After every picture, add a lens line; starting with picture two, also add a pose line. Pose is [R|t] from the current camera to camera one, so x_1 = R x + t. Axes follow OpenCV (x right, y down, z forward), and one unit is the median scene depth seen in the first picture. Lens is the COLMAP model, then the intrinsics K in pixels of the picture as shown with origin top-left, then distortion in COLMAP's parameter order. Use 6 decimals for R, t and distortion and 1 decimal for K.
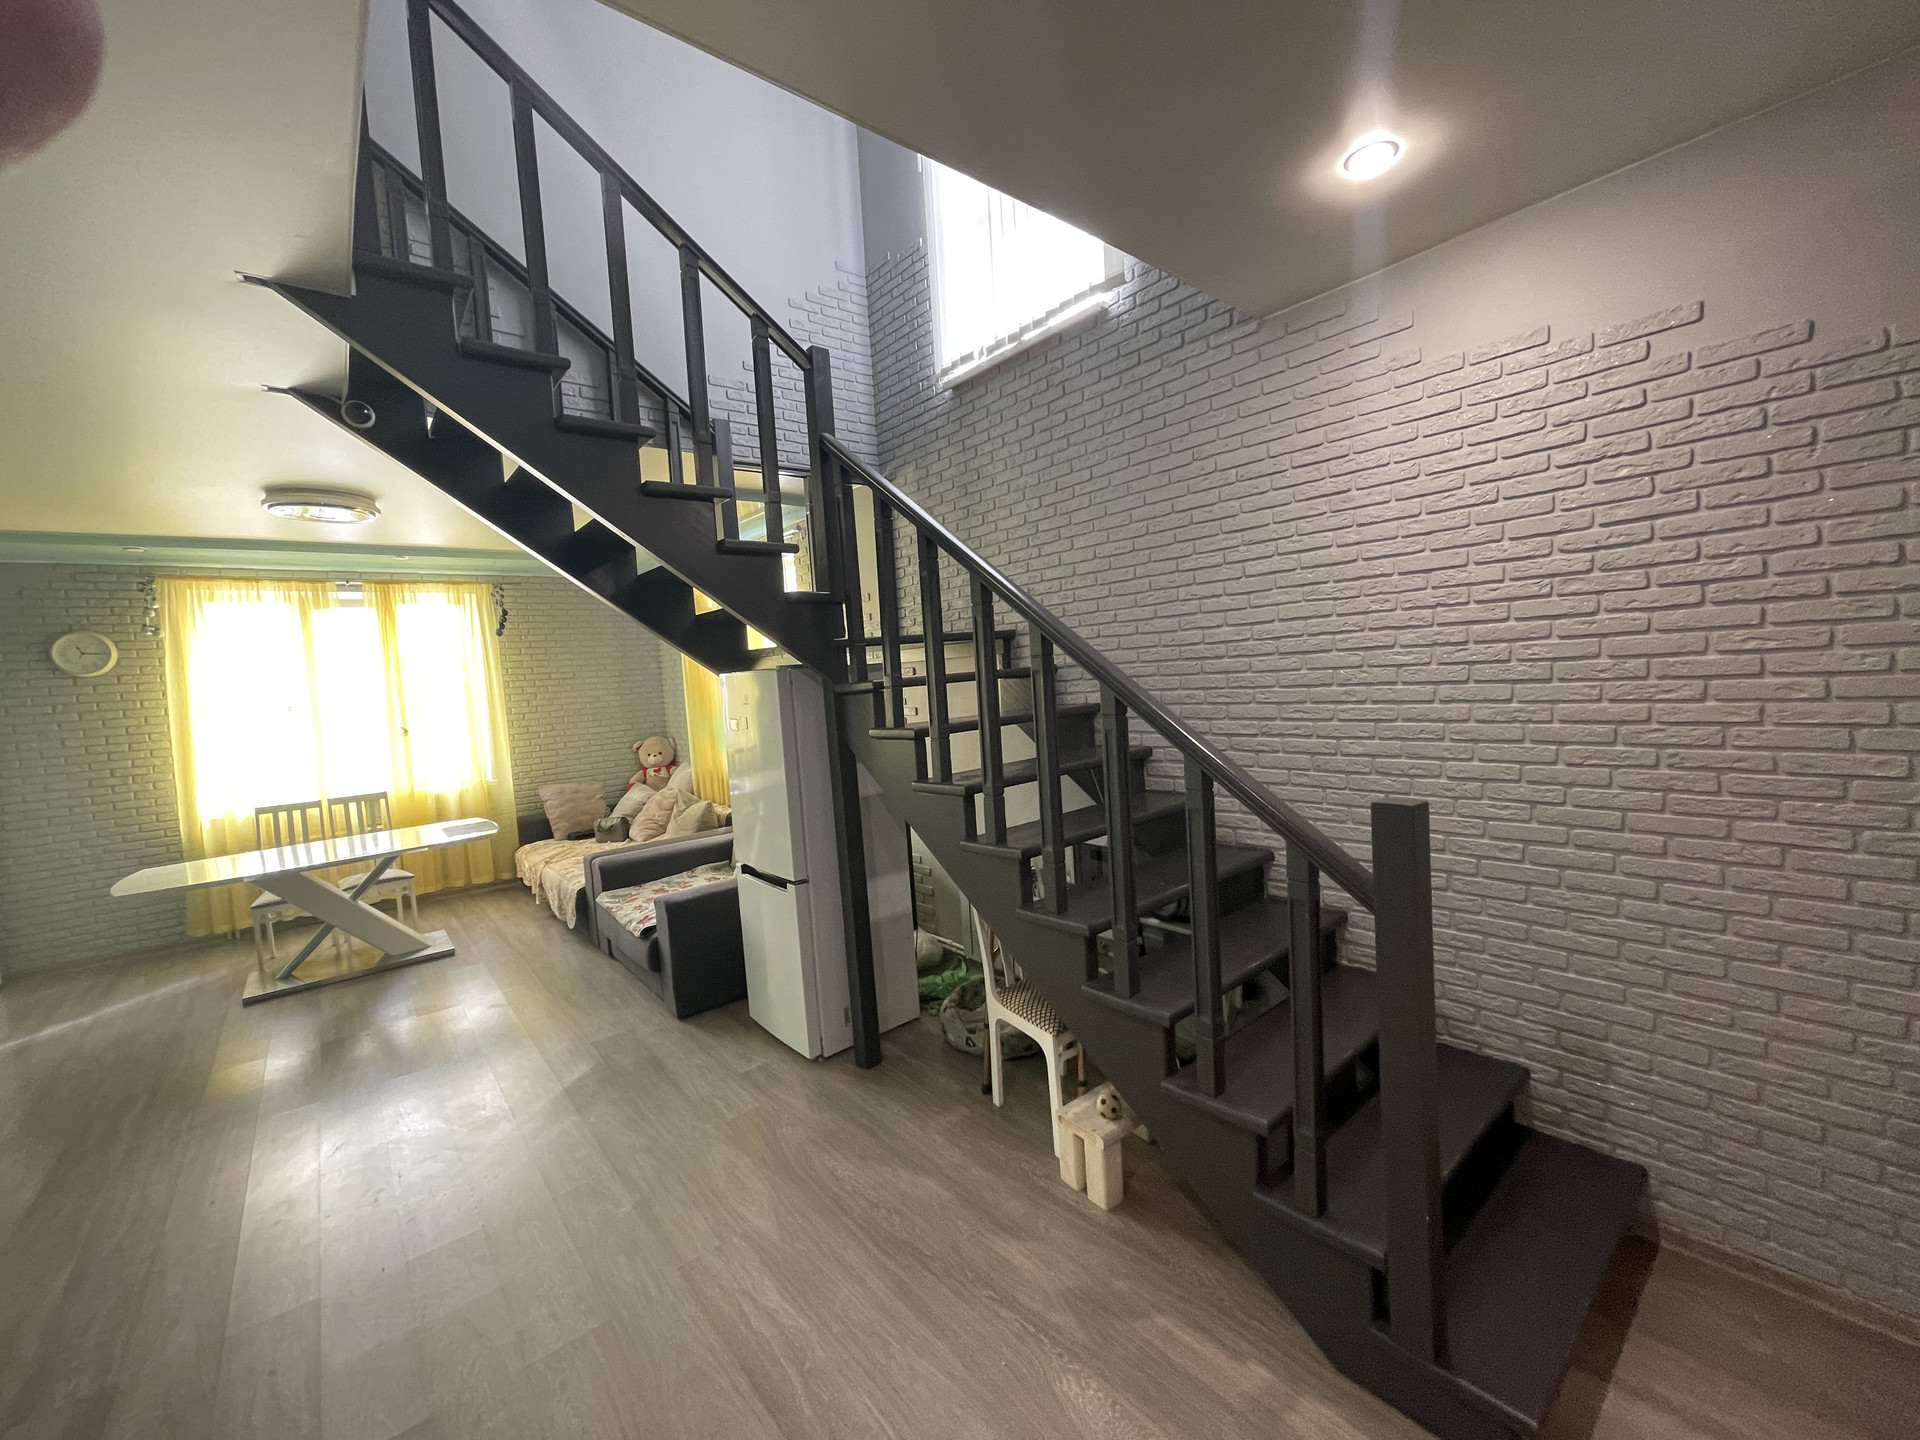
lens RADIAL K [[771.0, 0, 965.7], [0, 771.0, 712.0], [0, 0, 1]] dist [-0.012214, -0.000534]
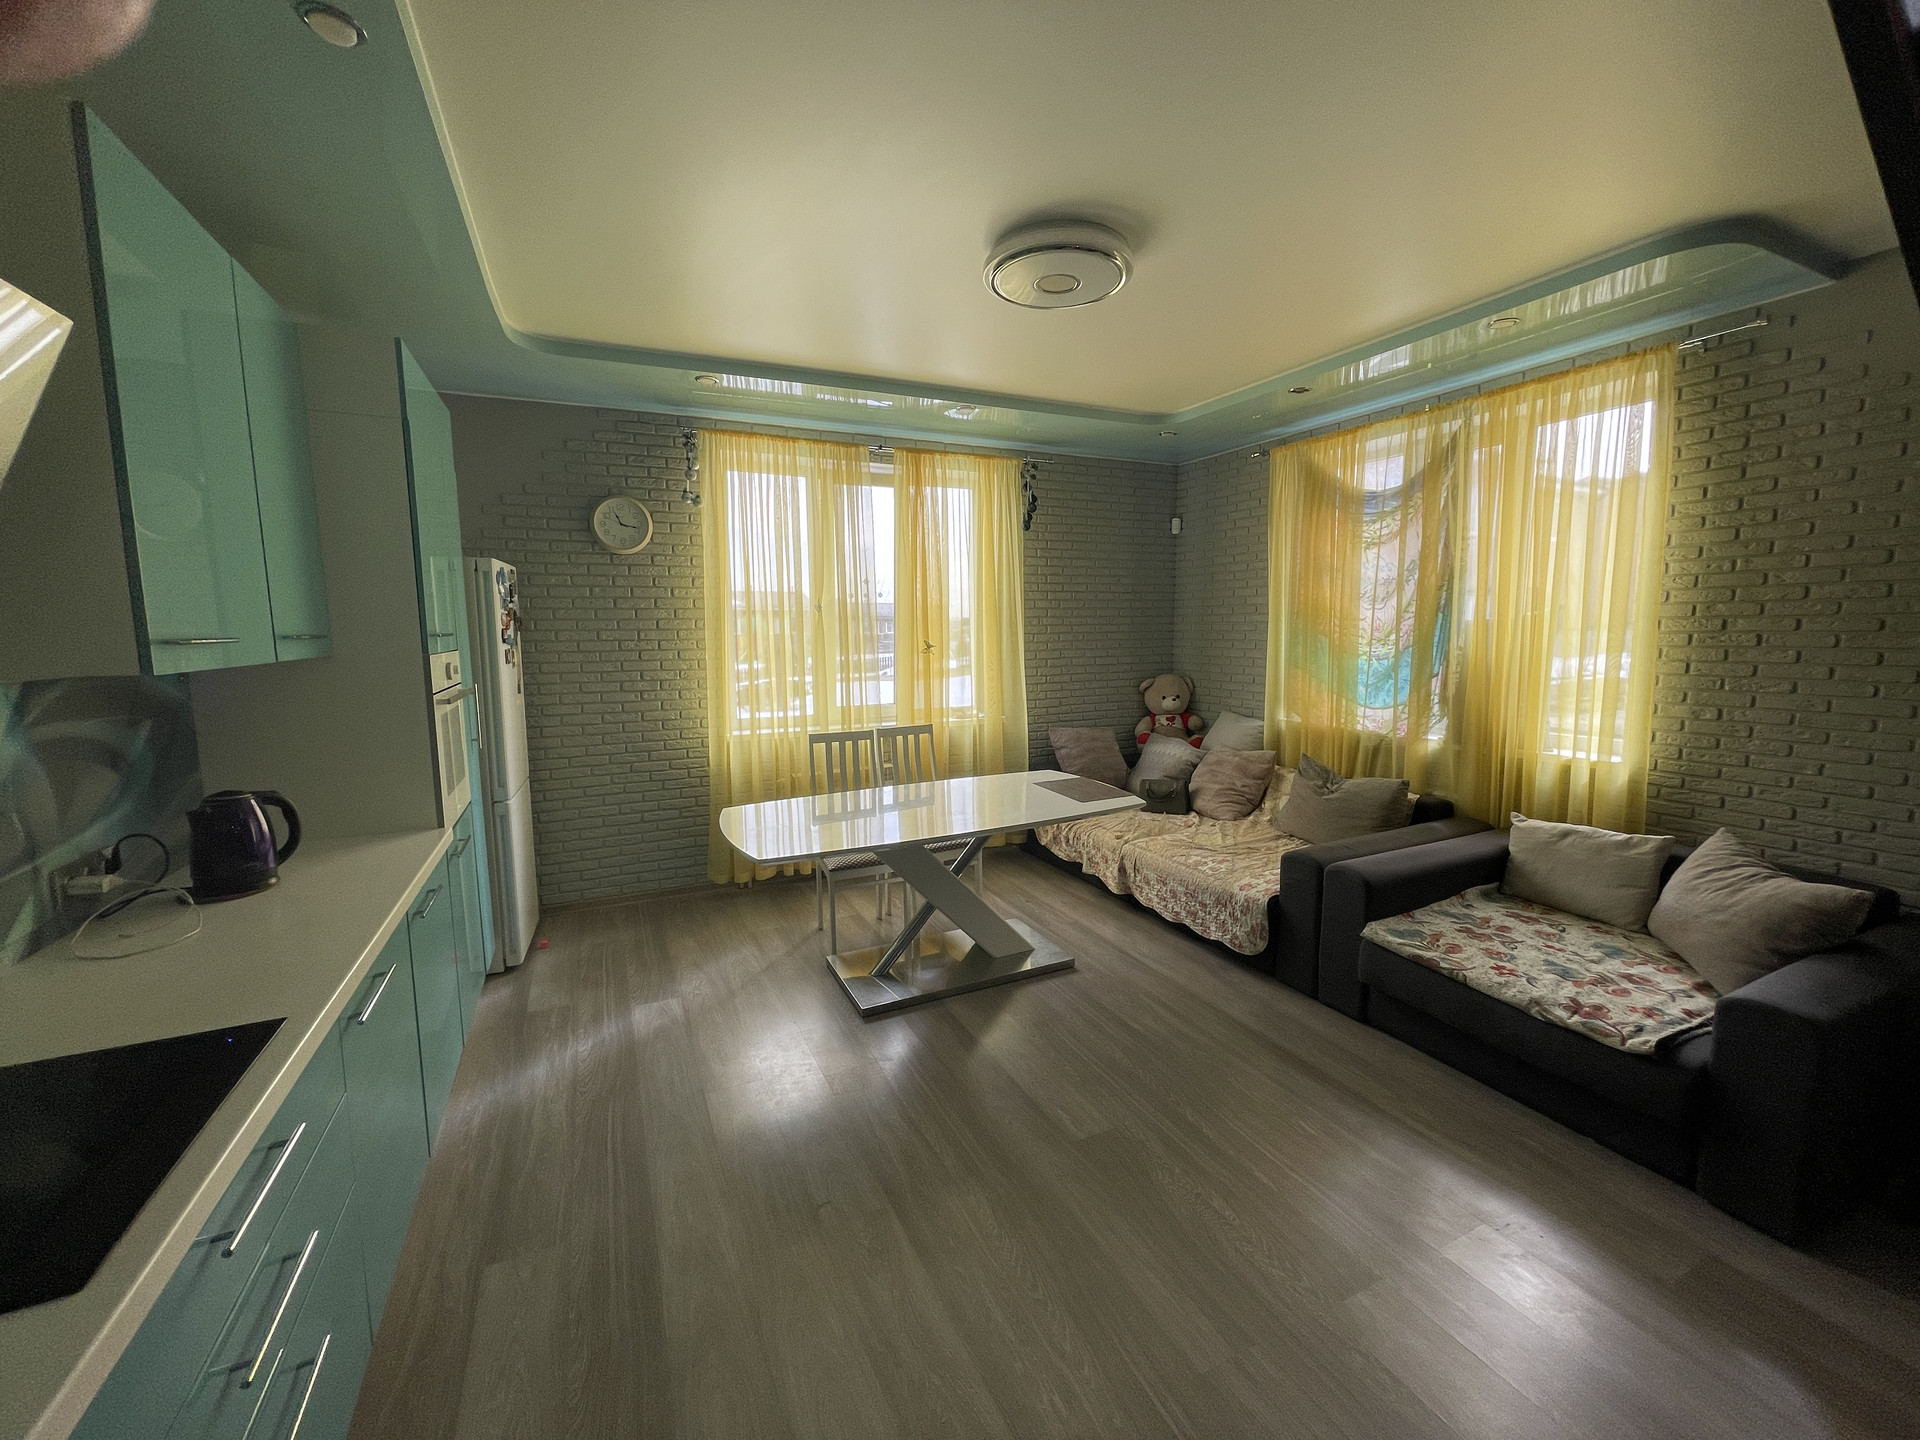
lens RADIAL K [[771.0, 0, 951.7], [0, 771.0, 714.4], [0, 0, 1]] dist [-0.012214, -0.000534]
pose [[0.963994, 0.084244, -0.252227, -0.589520], [-0.065482, 0.994488, 0.081894, 0.032541], [0.257735, -0.062429, 0.964197, 0.285049]]
